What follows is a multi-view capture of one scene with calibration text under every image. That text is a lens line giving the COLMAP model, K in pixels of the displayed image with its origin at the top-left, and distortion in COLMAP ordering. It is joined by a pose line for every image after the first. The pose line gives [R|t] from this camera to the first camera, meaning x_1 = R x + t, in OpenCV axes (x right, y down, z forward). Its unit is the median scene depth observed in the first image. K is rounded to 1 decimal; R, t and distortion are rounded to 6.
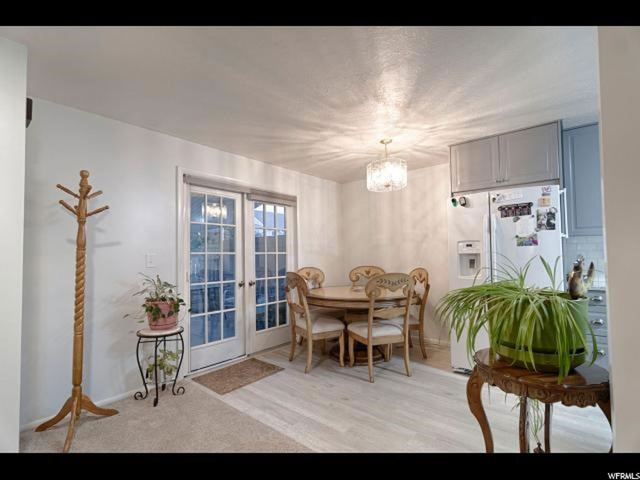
lens RADIAL K [[305.9, 0, 319.3], [0, 305.9, 244.4], [0, 0, 1]] dist [-0.000580, -0.000065]
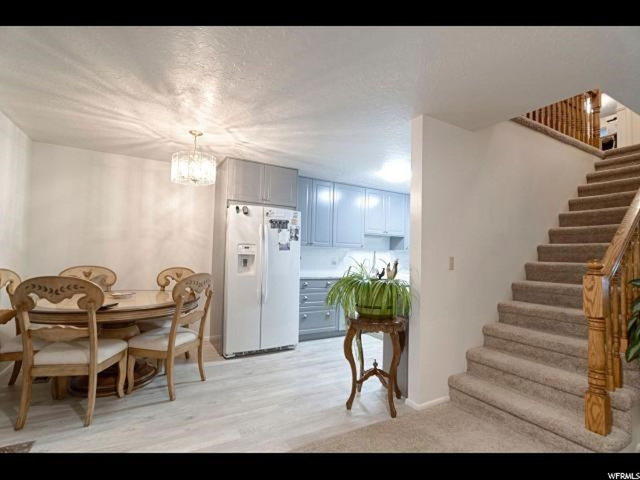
lens RADIAL K [[305.9, 0, 319.3], [0, 305.9, 244.4], [0, 0, 1]] dist [-0.000580, -0.000065]
pose [[0.346246, 0.056087, 0.936465, -0.551160], [-0.060781, 0.997455, -0.037267, 0.018239], [-0.936173, -0.044015, 0.348774, 0.323601]]
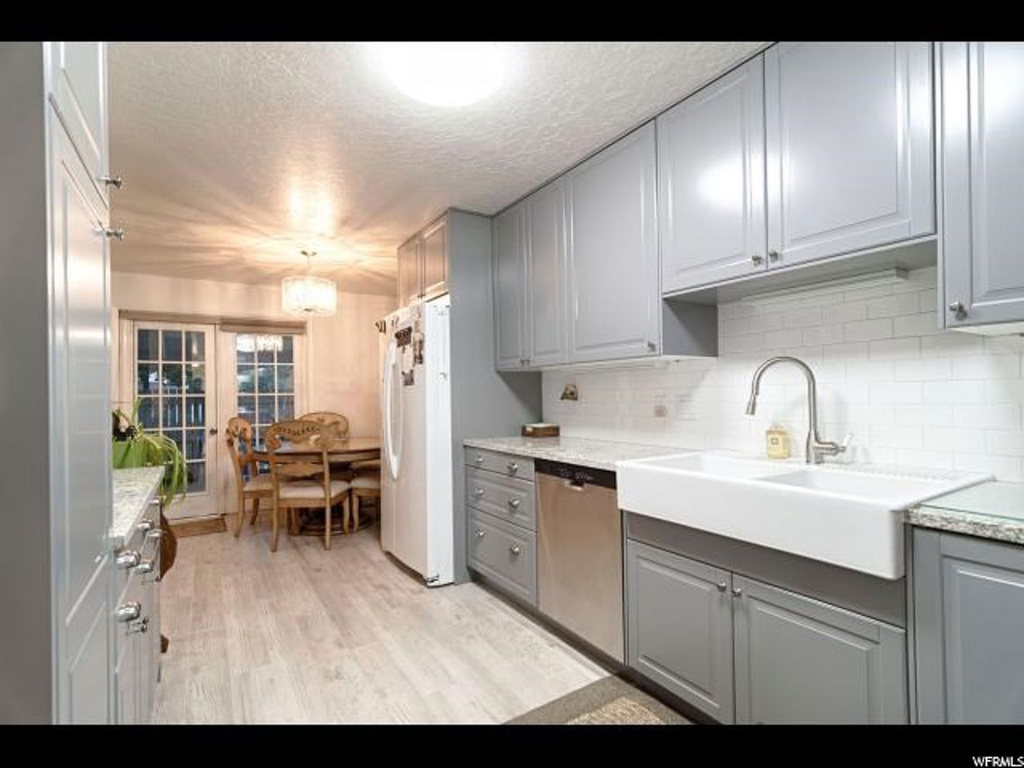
lens RADIAL K [[489.5, 0, 510.9], [0, 489.5, 391.0], [0, 0, 1]] dist [-0.000580, -0.000065]
pose [[0.952593, -0.006417, -0.304180, 1.173938], [0.016203, 0.999429, 0.029657, -0.012261], [0.303816, -0.033179, 0.952153, -0.051914]]
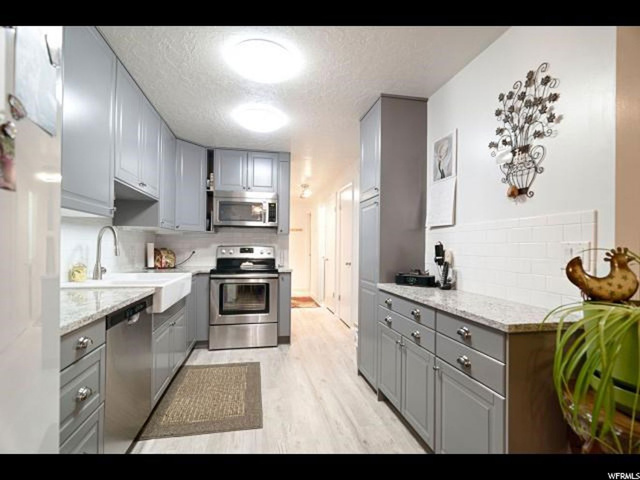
lens RADIAL K [[305.9, 0, 319.3], [0, 305.9, 244.4], [0, 0, 1]] dist [-0.000580, -0.000065]
pose [[-0.783870, 0.007941, 0.620874, 0.413505], [-0.022598, 0.998891, -0.041307, 0.034948], [-0.620513, -0.046410, -0.782822, 0.930316]]
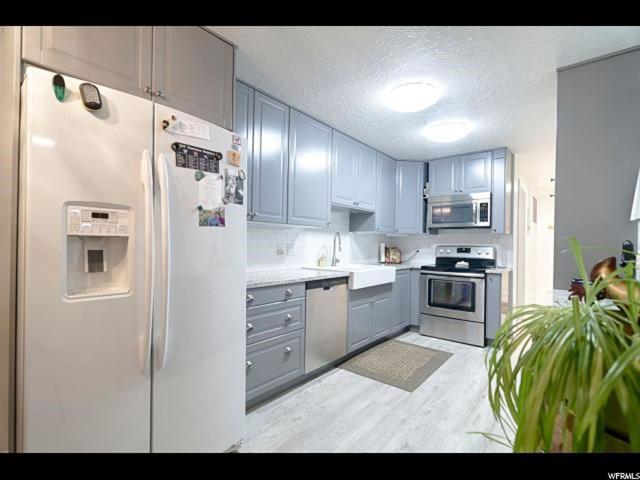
lens RADIAL K [[305.9, 0, 319.3], [0, 305.9, 244.4], [0, 0, 1]] dist [-0.000580, -0.000065]
pose [[-0.009991, 0.009347, 0.999906, 0.095538], [-0.048587, 0.998771, -0.009822, 0.031523], [-0.998769, -0.048681, -0.009524, 0.738333]]
